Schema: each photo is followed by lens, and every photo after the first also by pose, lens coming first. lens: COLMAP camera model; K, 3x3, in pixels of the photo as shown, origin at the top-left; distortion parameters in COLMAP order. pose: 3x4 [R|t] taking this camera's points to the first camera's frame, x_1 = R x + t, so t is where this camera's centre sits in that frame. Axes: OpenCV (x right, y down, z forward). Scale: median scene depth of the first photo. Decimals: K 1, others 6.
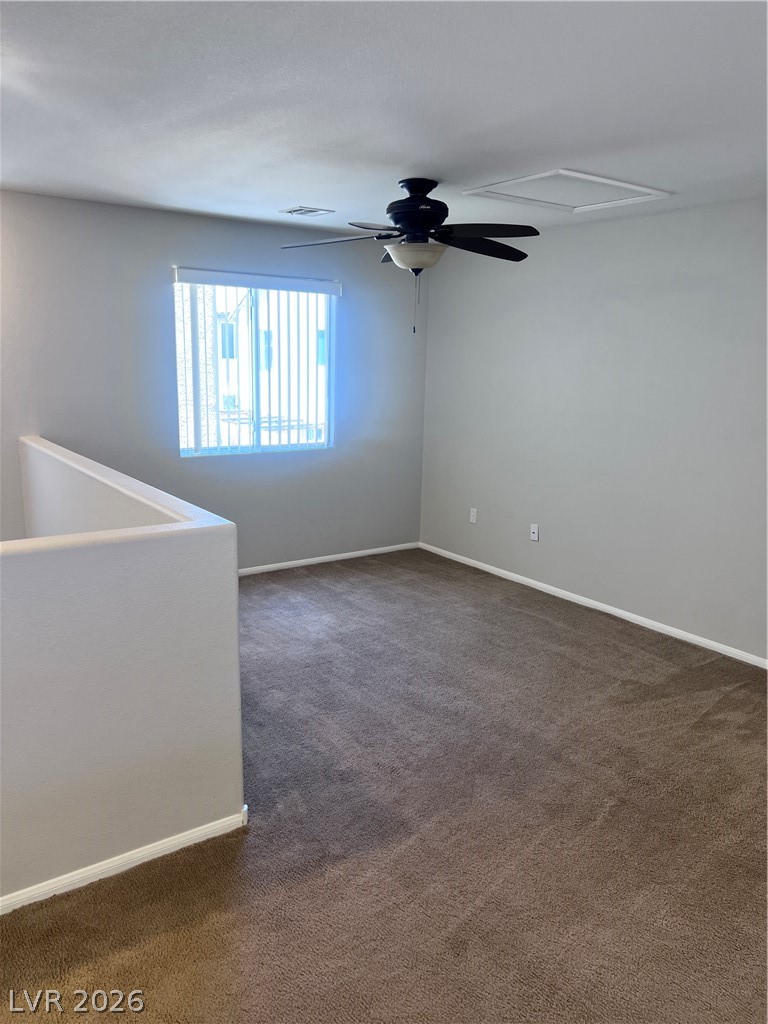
lens RADIAL K [[775.0, 0, 374.1], [0, 775.0, 514.4], [0, 0, 1]] dist [0.053484, -0.053506]
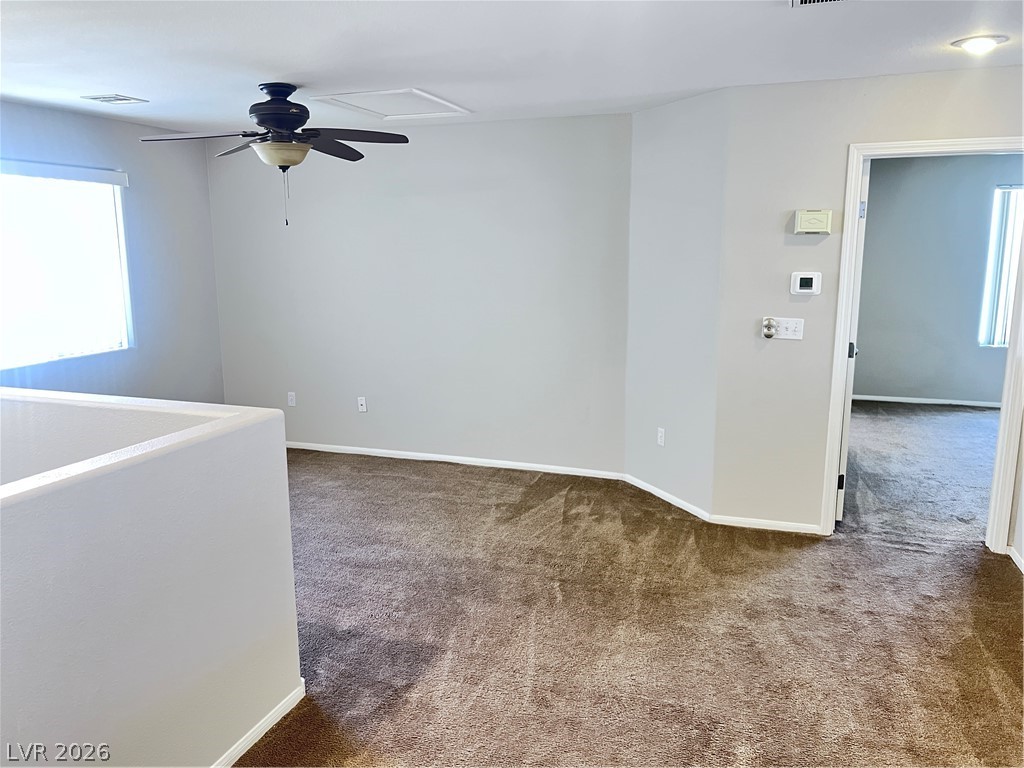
lens RADIAL K [[775.0, 0, 511.1], [0, 775.0, 376.2], [0, 0, 1]] dist [0.053484, -0.053506]
pose [[0.818445, -0.129707, 0.559753, -0.329670], [0.147576, 0.988960, 0.013385, 0.000568], [-0.555310, 0.071651, 0.828551, -0.036786]]
